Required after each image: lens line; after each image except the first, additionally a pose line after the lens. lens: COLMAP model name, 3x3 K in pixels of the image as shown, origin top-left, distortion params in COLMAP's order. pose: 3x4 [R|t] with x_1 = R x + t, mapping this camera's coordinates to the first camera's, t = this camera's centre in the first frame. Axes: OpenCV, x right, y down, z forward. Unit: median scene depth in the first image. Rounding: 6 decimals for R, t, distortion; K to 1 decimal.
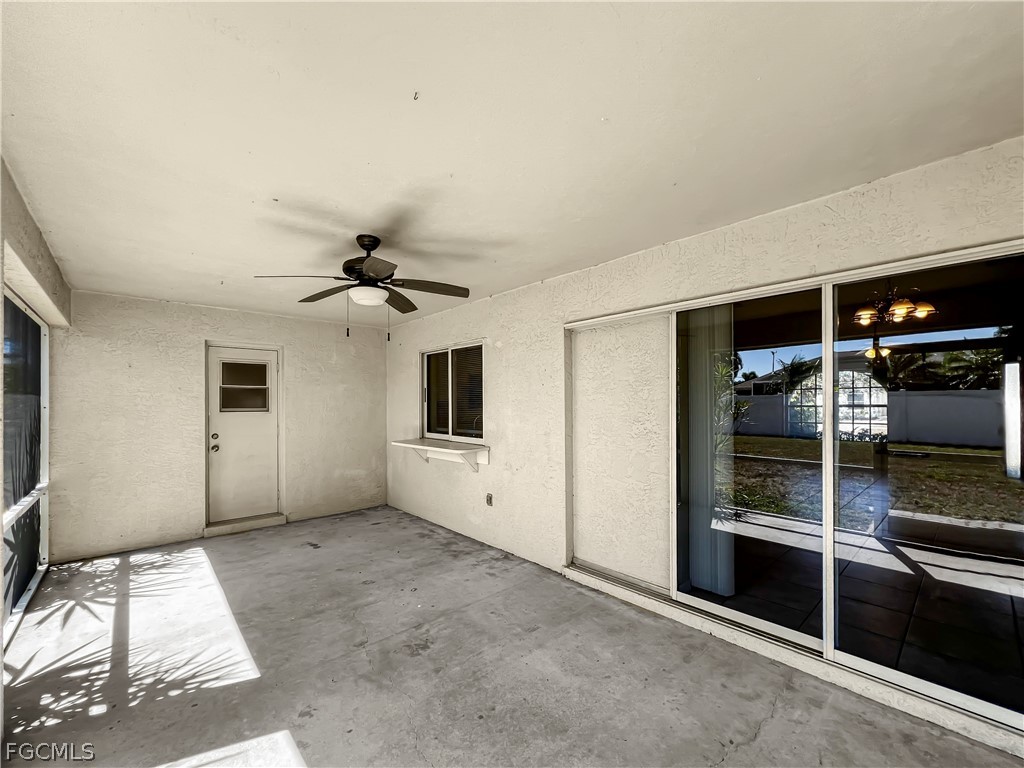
lens RADIAL K [[416.0, 0, 509.5], [0, 416.0, 384.3], [0, 0, 1]] dist [0.000958, 0.000278]
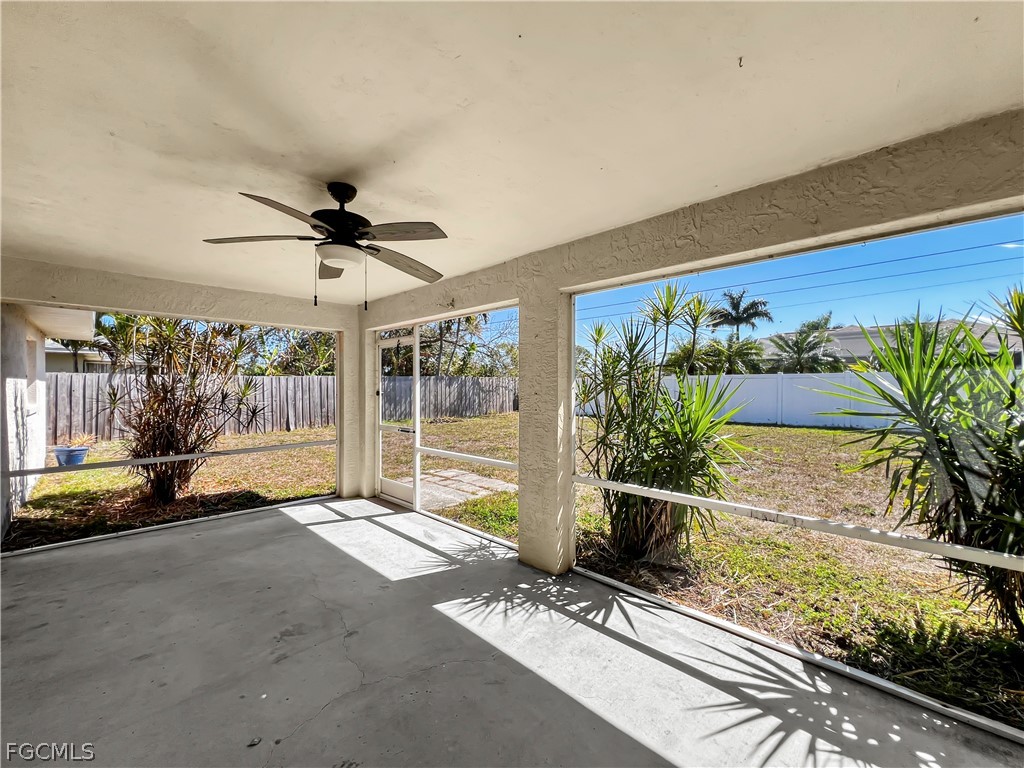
lens RADIAL K [[416.0, 0, 509.5], [0, 416.0, 384.3], [0, 0, 1]] dist [0.000958, 0.000278]
pose [[-0.998295, 0.007047, -0.057943, -0.742230], [0.009765, 0.998858, -0.046771, 0.099365], [0.057547, -0.047258, -0.997224, 2.222956]]
